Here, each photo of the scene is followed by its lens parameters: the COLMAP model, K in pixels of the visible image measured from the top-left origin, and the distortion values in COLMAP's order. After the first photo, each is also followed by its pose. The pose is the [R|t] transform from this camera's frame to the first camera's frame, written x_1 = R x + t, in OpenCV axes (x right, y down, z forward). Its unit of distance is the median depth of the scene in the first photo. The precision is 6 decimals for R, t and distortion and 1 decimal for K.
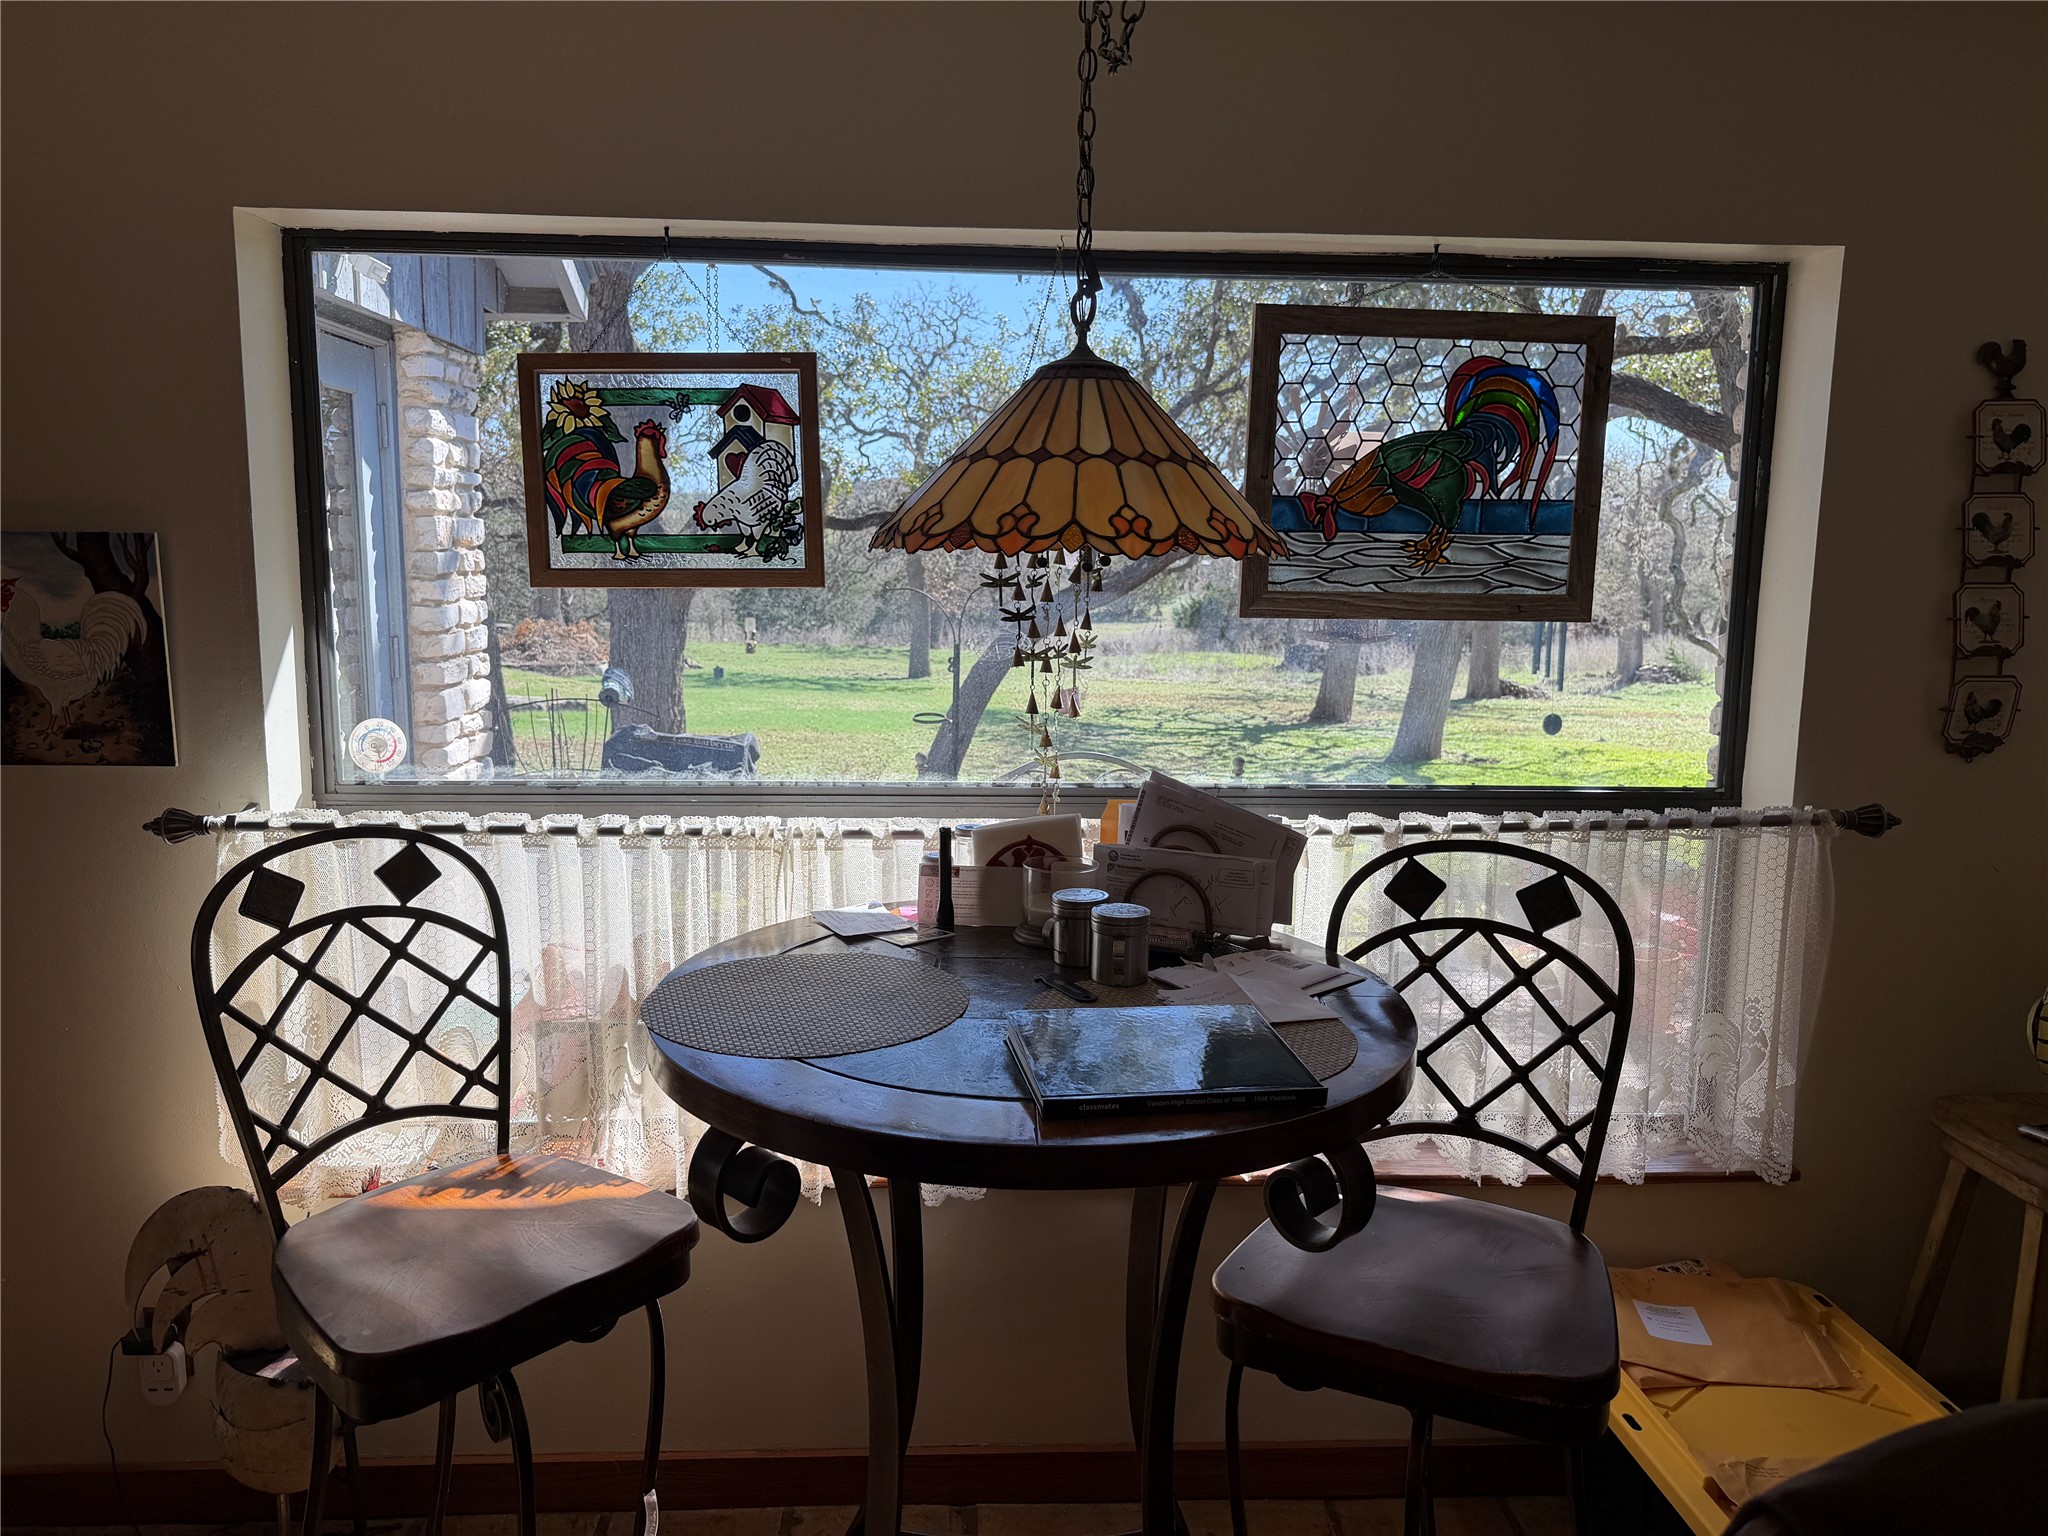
lens RADIAL K [[1438.6, 0, 1028.9], [0, 1438.6, 762.7], [0, 0, 1]] dist [0.073519, -0.090854]
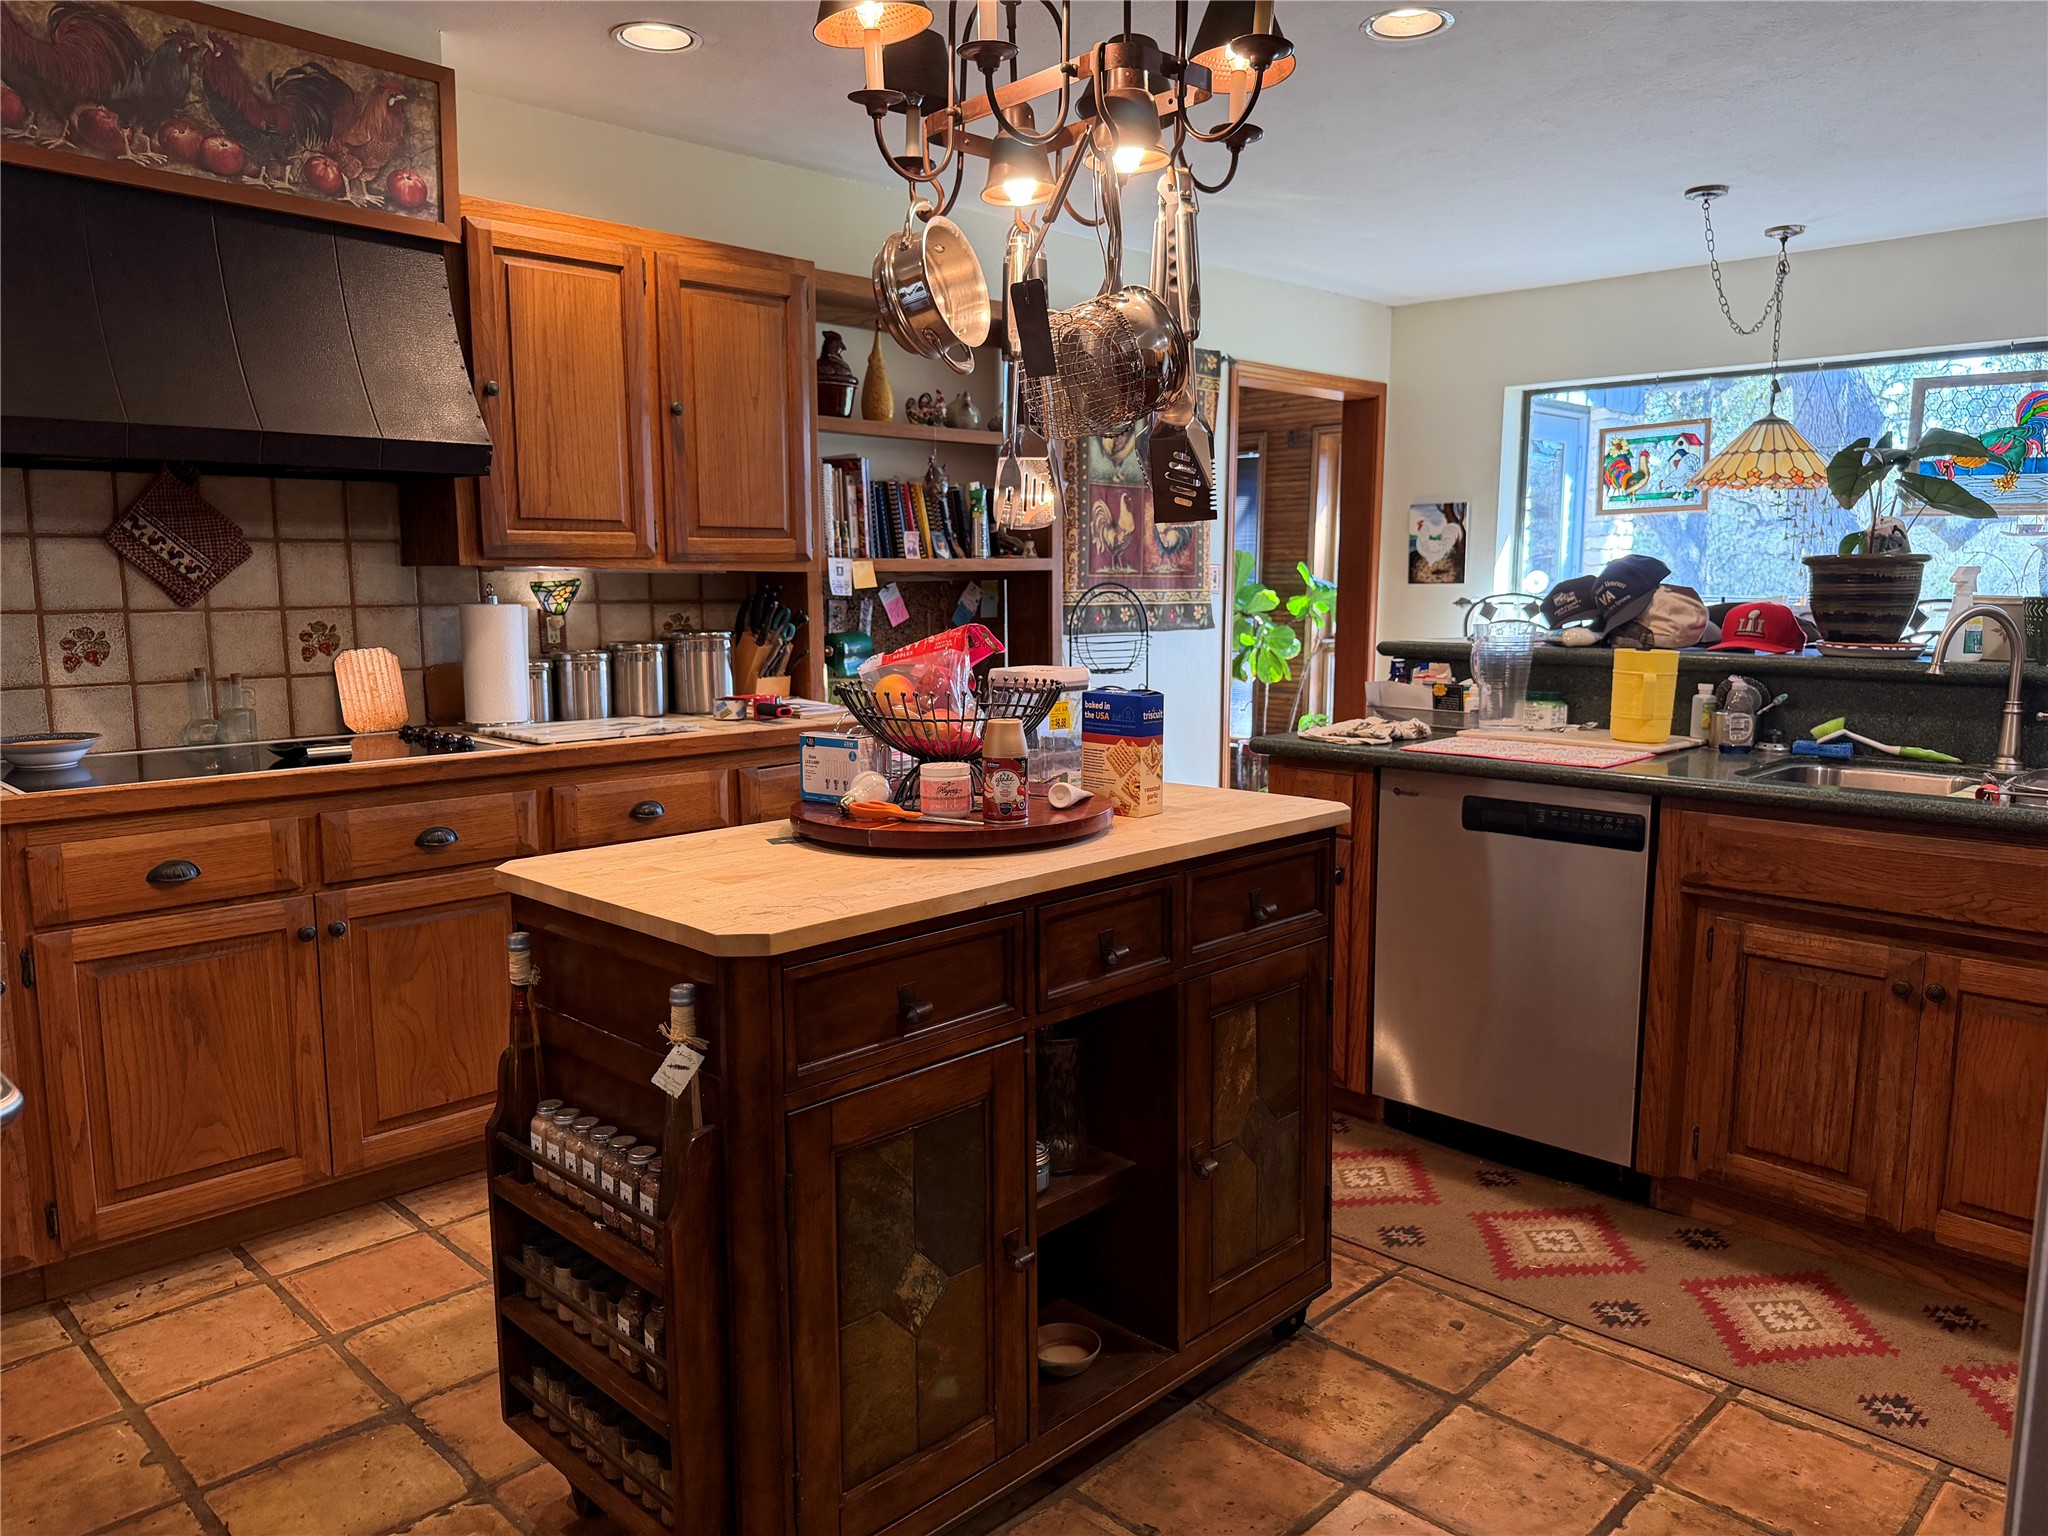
lens RADIAL K [[1438.6, 0, 1026.4], [0, 1438.6, 775.2], [0, 0, 1]] dist [0.073519, -0.090854]
pose [[0.675317, 0.091420, -0.731839, 0.947174], [-0.099813, 0.994487, 0.032126, 0.368751], [0.730742, 0.051352, 0.680719, -1.543166]]
